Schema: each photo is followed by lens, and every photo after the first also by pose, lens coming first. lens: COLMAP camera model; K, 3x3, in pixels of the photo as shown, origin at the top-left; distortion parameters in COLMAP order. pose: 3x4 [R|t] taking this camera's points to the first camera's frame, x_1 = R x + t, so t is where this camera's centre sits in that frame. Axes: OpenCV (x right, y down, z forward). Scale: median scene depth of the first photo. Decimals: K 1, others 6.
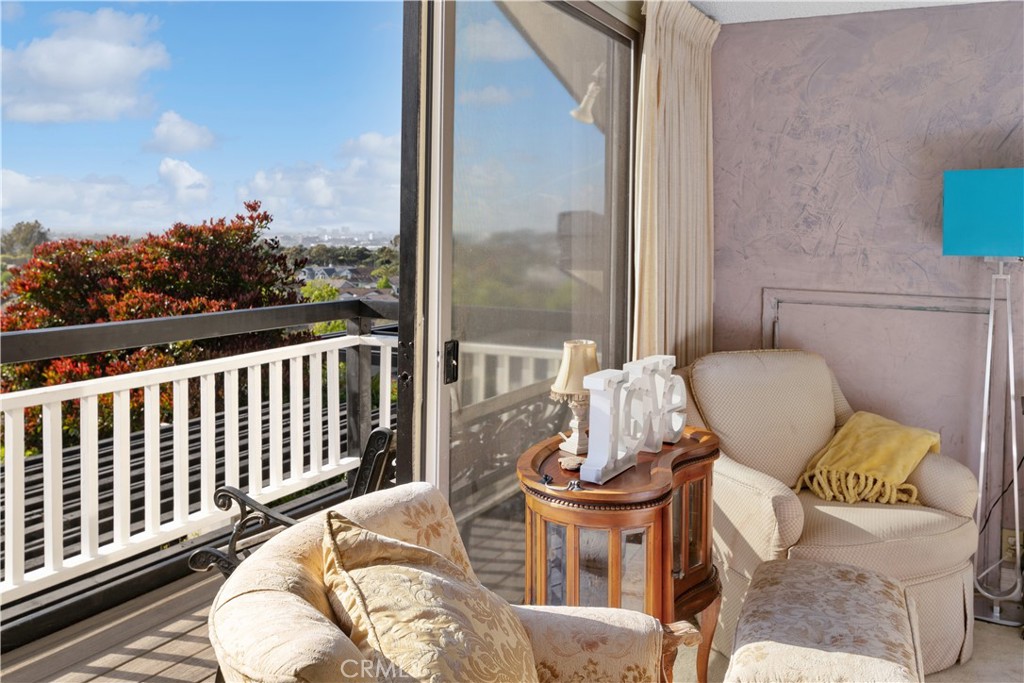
lens RADIAL K [[889.6, 0, 512.0], [0, 889.6, 341.5], [0, 0, 1]] dist [-0.004016, 0.002121]
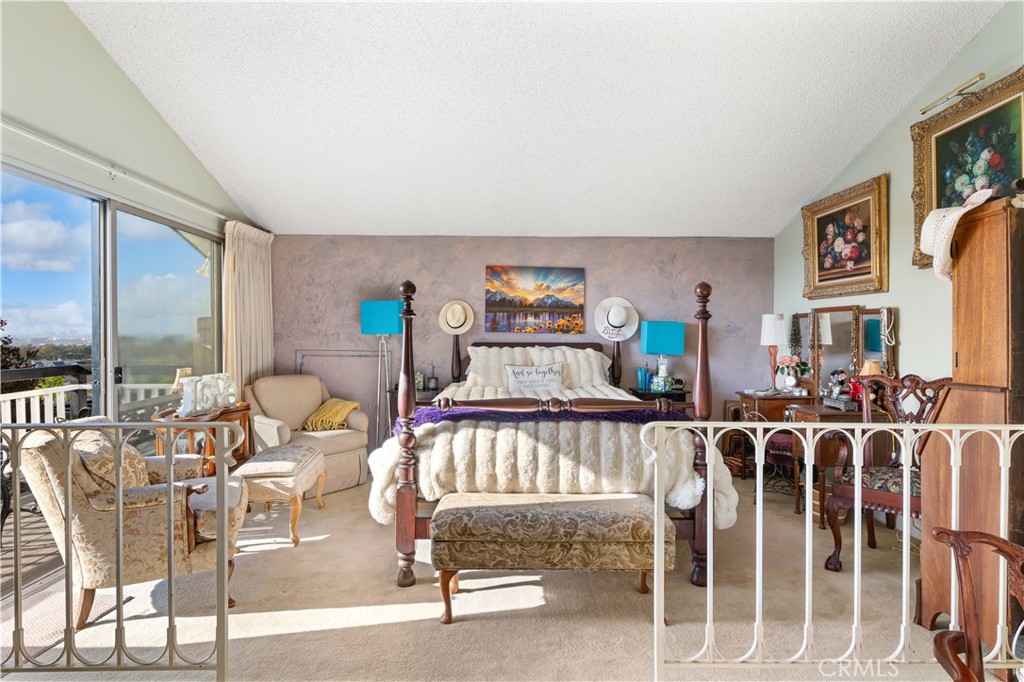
lens RADIAL K [[550.1, 0, 510.6], [0, 550.1, 359.8], [0, 0, 1]] dist [-0.000941, 0.000027]
pose [[0.883487, -0.034857, 0.467157, 0.109478], [0.067619, 0.996273, -0.053544, 0.080404], [-0.463550, 0.078895, 0.882552, -0.520142]]
